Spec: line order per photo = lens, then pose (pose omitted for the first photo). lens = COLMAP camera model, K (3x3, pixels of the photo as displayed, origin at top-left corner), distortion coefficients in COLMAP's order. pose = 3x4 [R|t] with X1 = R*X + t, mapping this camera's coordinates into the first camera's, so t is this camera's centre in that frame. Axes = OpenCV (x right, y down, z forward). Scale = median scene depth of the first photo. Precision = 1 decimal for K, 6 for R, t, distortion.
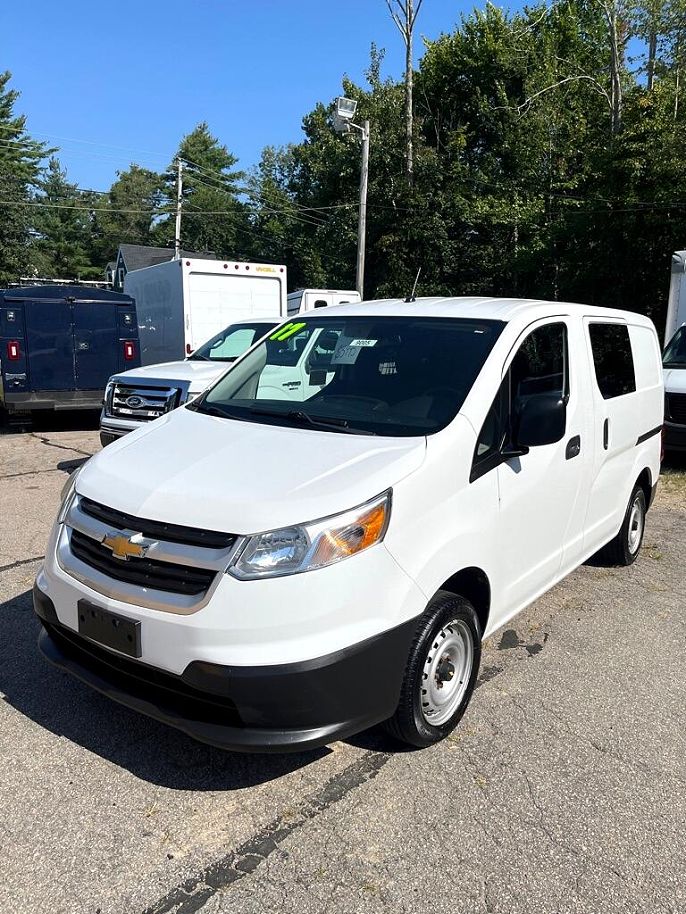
lens RADIAL K [[679.2, 0, 343.0], [0, 679.2, 457.0], [0, 0, 1]] dist [0.053550, -0.085380]
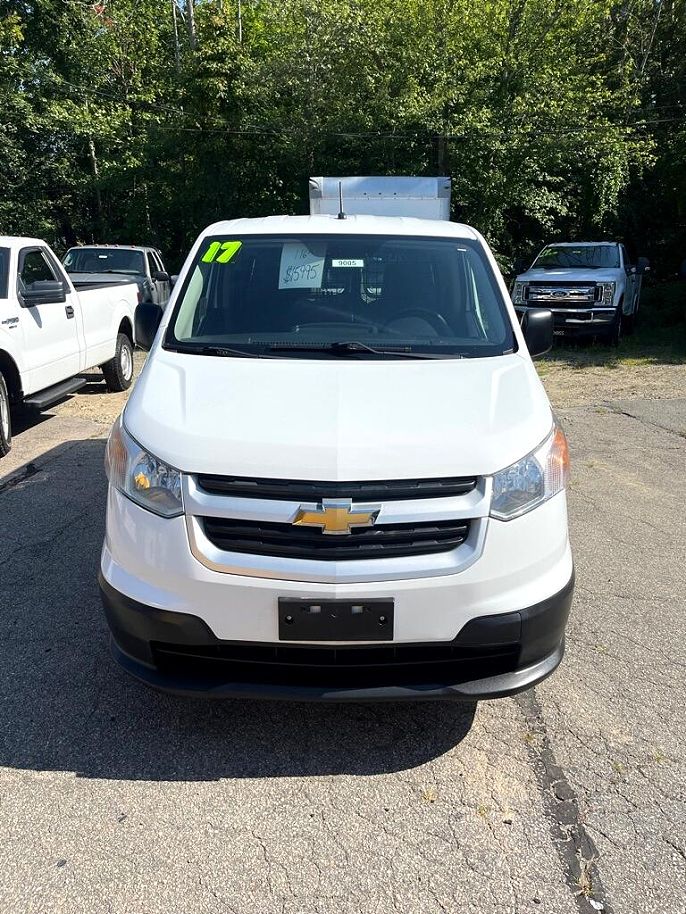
lens RADIAL K [[679.2, 0, 343.0], [0, 679.2, 457.0], [0, 0, 1]] dist [0.053550, -0.085380]
pose [[0.810118, -0.172926, 0.560184, -0.088733], [0.113577, 0.983699, 0.139412, -0.006298], [-0.575160, -0.049316, 0.816553, 0.039725]]
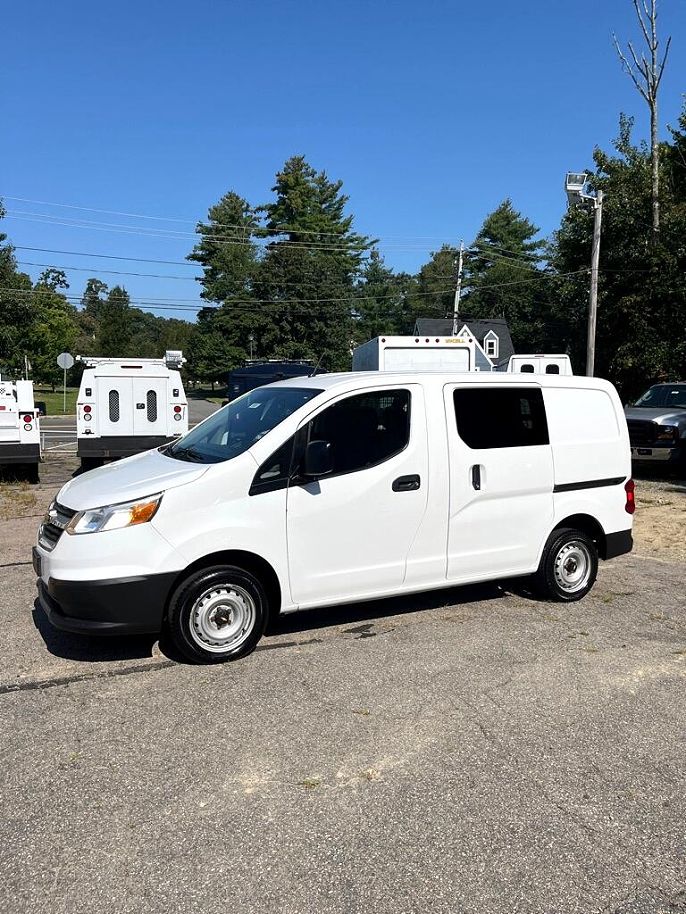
lens RADIAL K [[657.3, 0, 342.6], [0, 657.3, 462.0], [0, 0, 1]] dist [0.046898, -0.067570]
pose [[0.909733, 0.021907, -0.414616, 0.133808], [-0.055076, 0.996150, -0.068211, 0.006860], [0.411526, 0.084889, 0.907436, -0.036486]]
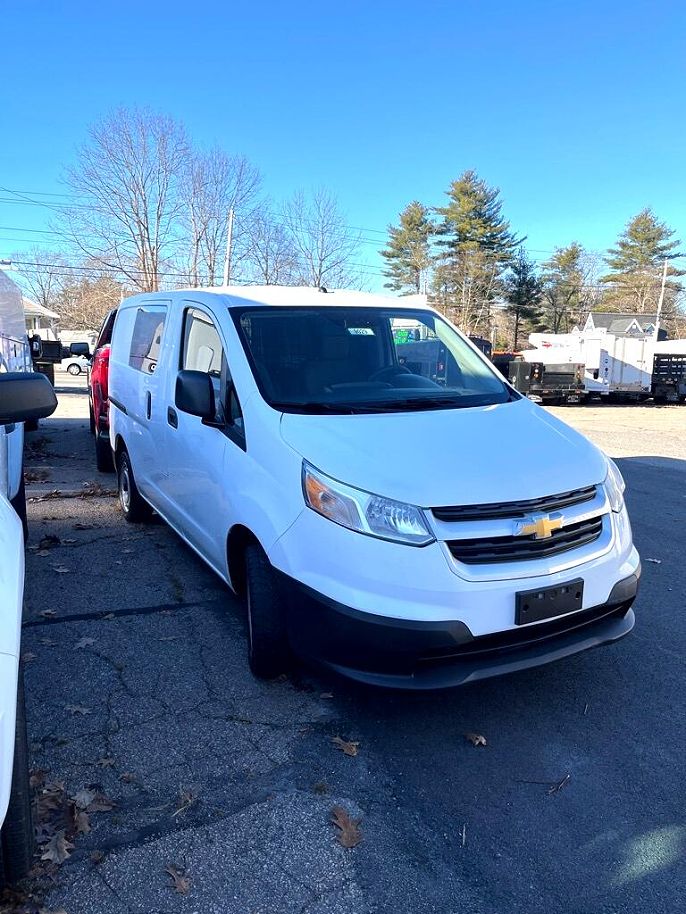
lens RADIAL K [[679.2, 0, 343.0], [0, 679.2, 457.0], [0, 0, 1]] dist [0.053550, -0.085380]
pose [[0.440704, -0.197443, 0.875669, -0.163804], [0.155545, 0.977550, 0.142132, -0.021587], [-0.884074, 0.073568, 0.461521, 0.089704]]
